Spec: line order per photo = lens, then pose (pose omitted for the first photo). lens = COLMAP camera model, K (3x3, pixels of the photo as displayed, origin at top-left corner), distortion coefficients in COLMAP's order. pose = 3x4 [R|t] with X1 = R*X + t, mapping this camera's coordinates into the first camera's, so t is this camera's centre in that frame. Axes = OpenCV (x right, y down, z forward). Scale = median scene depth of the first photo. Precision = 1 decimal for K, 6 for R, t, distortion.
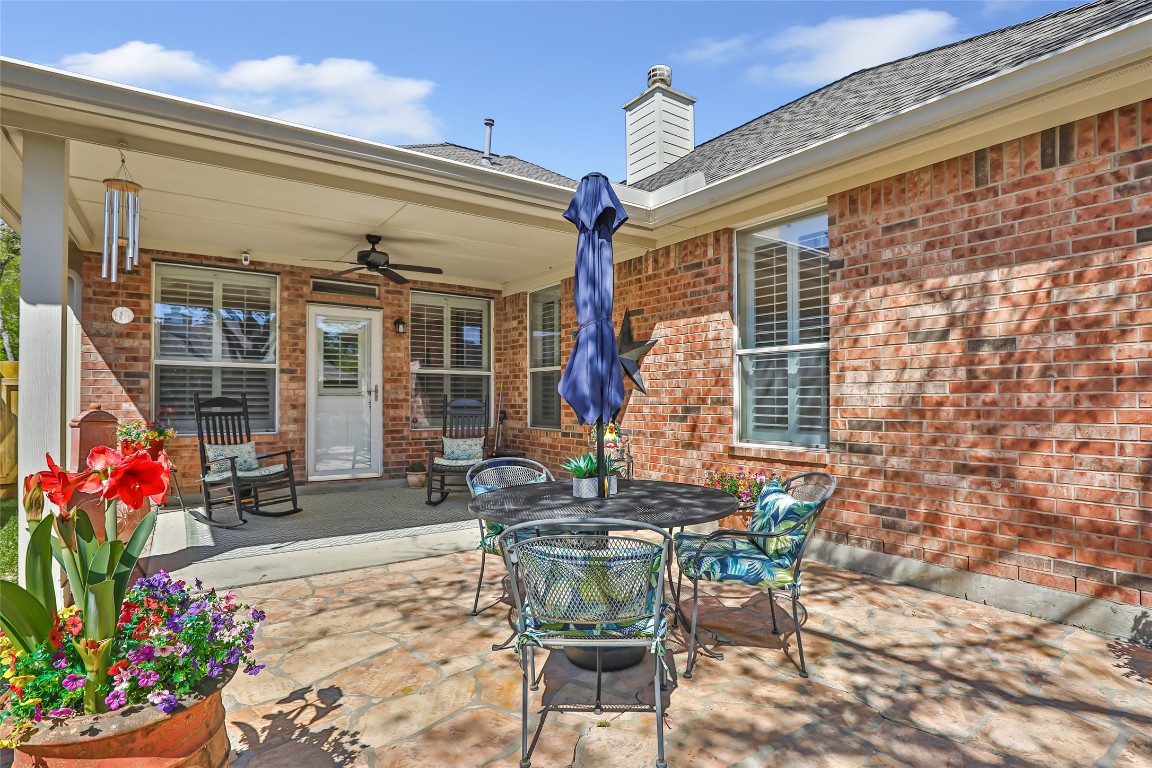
lens RADIAL K [[536.1, 0, 601.6], [0, 536.1, 390.8], [0, 0, 1]] dist [-0.013157, -0.000108]
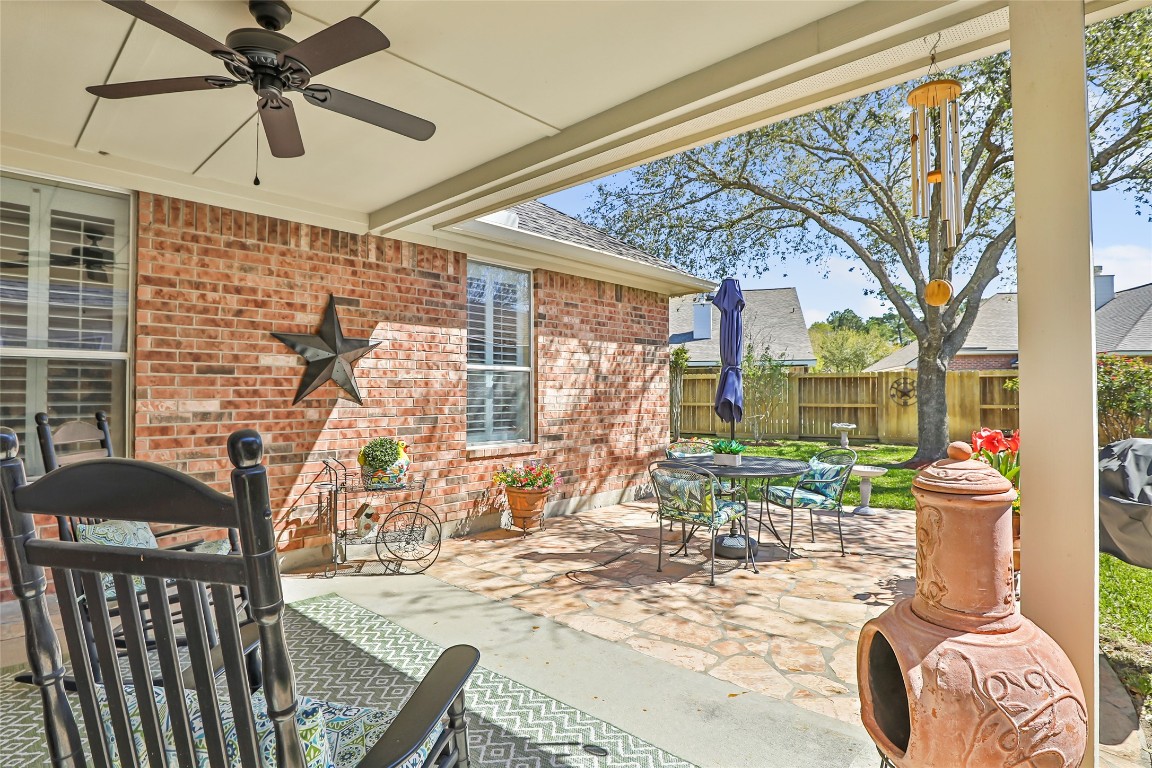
lens RADIAL K [[521.7, 0, 582.2], [0, 521.7, 388.7], [0, 0, 1]] dist [-0.031106, 0.000129]
pose [[-0.082773, 0.018839, 0.996390, -0.889648], [-0.003837, 0.999808, -0.019222, -0.005618], [-0.996561, -0.005414, -0.082685, 0.882670]]
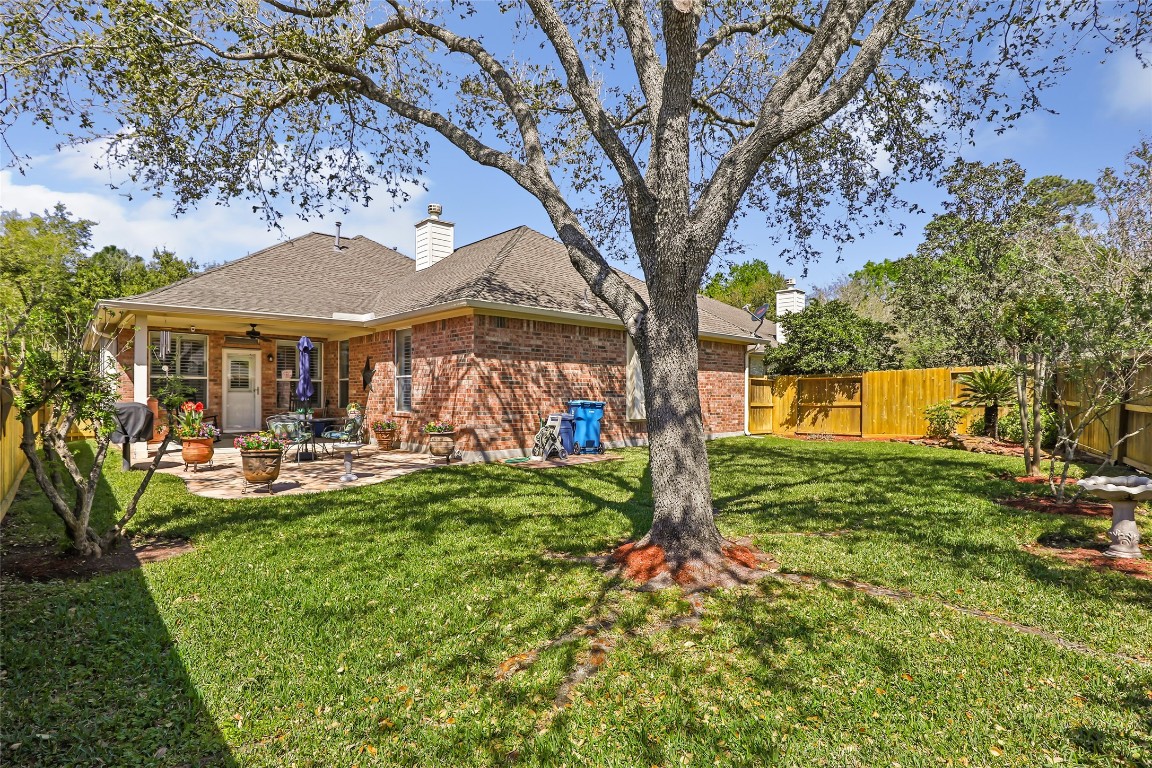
lens RADIAL K [[521.7, 0, 582.2], [0, 521.7, 388.7], [0, 0, 1]] dist [-0.031106, 0.000129]
pose [[0.992906, 0.004556, 0.118817, 0.907478], [-0.005332, 0.999966, 0.006215, -0.035650], [-0.118784, -0.006804, 0.992897, -1.738393]]
